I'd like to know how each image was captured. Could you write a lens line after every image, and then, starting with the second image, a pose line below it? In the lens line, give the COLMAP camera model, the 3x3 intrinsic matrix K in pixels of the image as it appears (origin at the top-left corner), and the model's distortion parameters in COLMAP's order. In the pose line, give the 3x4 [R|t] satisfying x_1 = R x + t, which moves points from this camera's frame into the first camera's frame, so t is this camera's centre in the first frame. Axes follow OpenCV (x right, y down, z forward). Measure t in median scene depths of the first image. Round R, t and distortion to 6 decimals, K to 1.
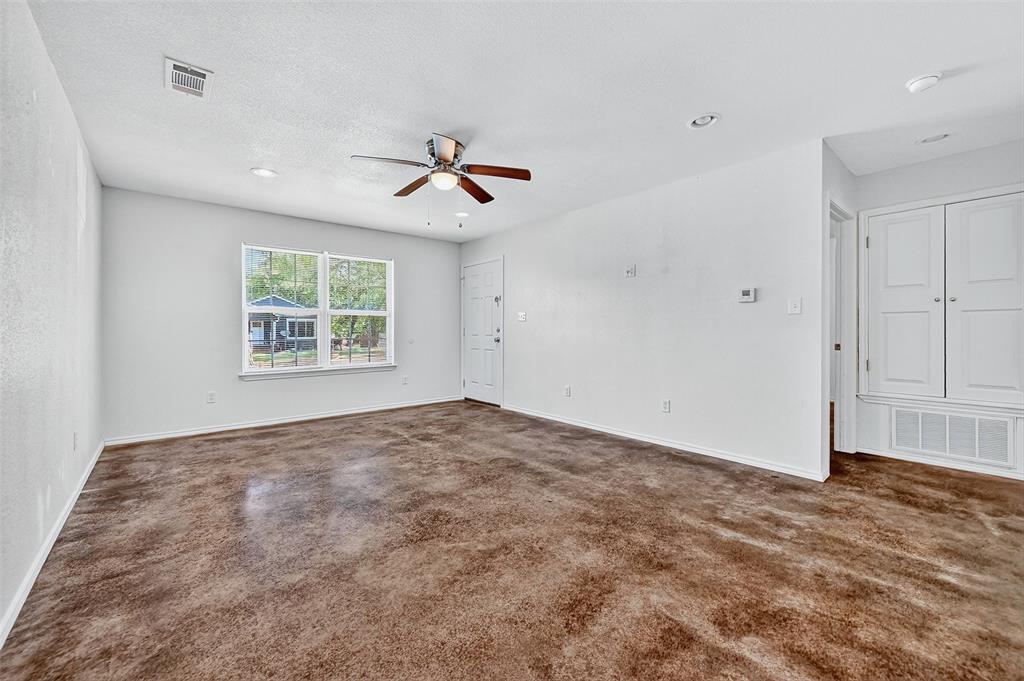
lens RADIAL K [[407.6, 0, 506.9], [0, 407.6, 334.0], [0, 0, 1]] dist [0.000223, 0.000634]
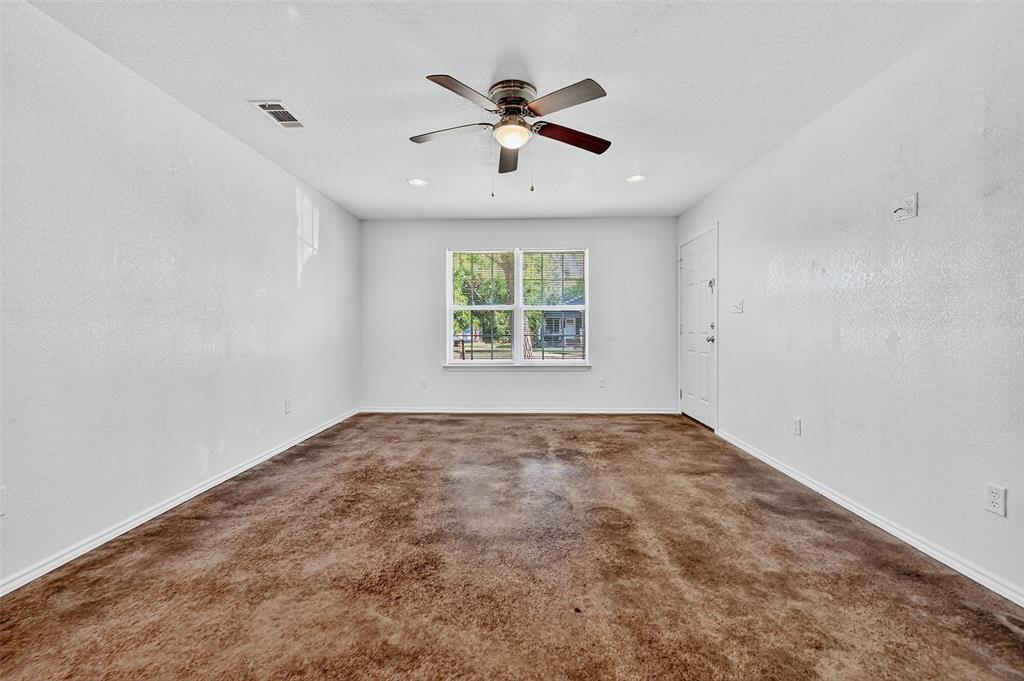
lens RADIAL K [[407.6, 0, 511.8], [0, 407.6, 330.5], [0, 0, 1]] dist [0.000223, 0.000634]
pose [[0.745999, 0.005823, -0.665922, 0.360184], [-0.004748, 0.999983, 0.003426, -0.004241], [0.665930, 0.000606, 0.746014, 0.403465]]
